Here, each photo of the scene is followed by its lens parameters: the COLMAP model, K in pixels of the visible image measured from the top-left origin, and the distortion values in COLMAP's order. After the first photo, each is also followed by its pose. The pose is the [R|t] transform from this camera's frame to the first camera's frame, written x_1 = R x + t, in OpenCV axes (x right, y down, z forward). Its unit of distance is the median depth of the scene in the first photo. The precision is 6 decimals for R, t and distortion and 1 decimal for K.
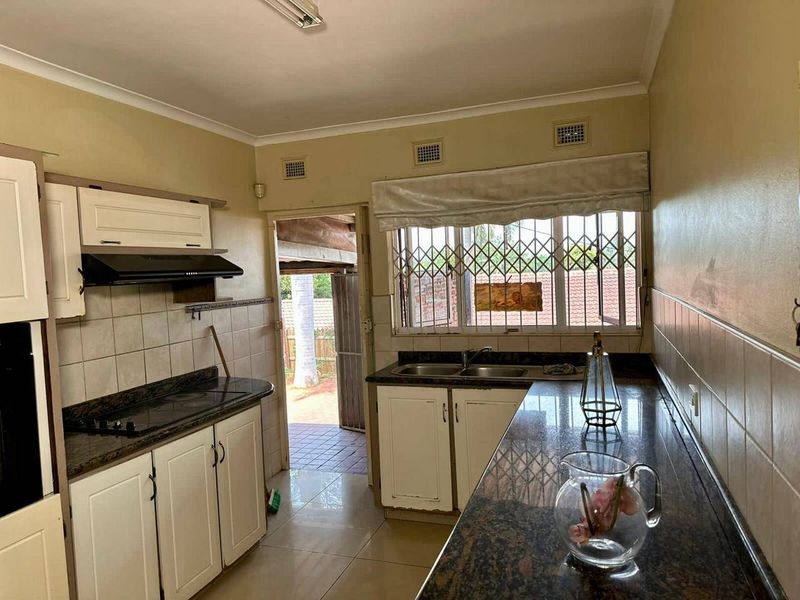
lens RADIAL K [[564.2, 0, 397.1], [0, 564.2, 300.4], [0, 0, 1]] dist [0.064486, -0.086342]
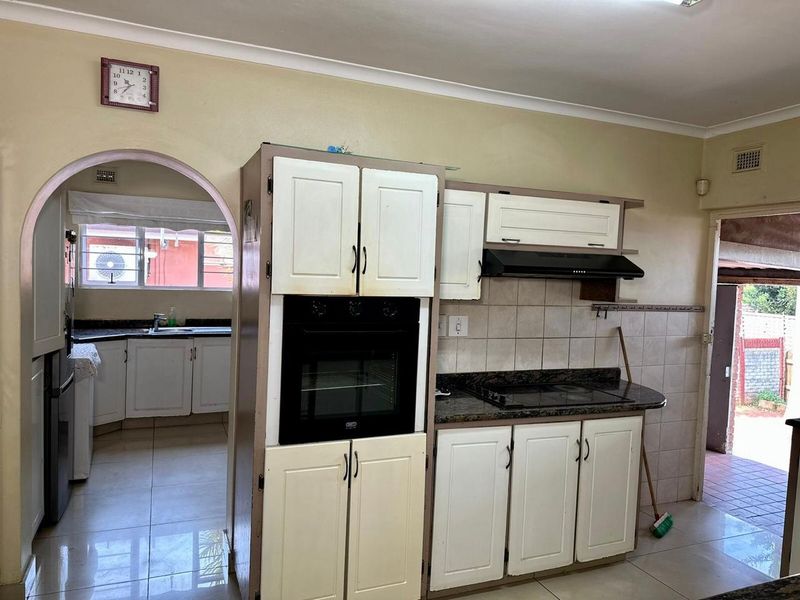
lens RADIAL K [[564.2, 0, 393.5], [0, 564.2, 303.2], [0, 0, 1]] dist [0.064486, -0.086342]
pose [[0.650328, 0.112276, -0.751310, 0.156163], [-0.107603, 0.992660, 0.055203, -0.008560], [0.751994, 0.044943, 0.657636, 0.050381]]
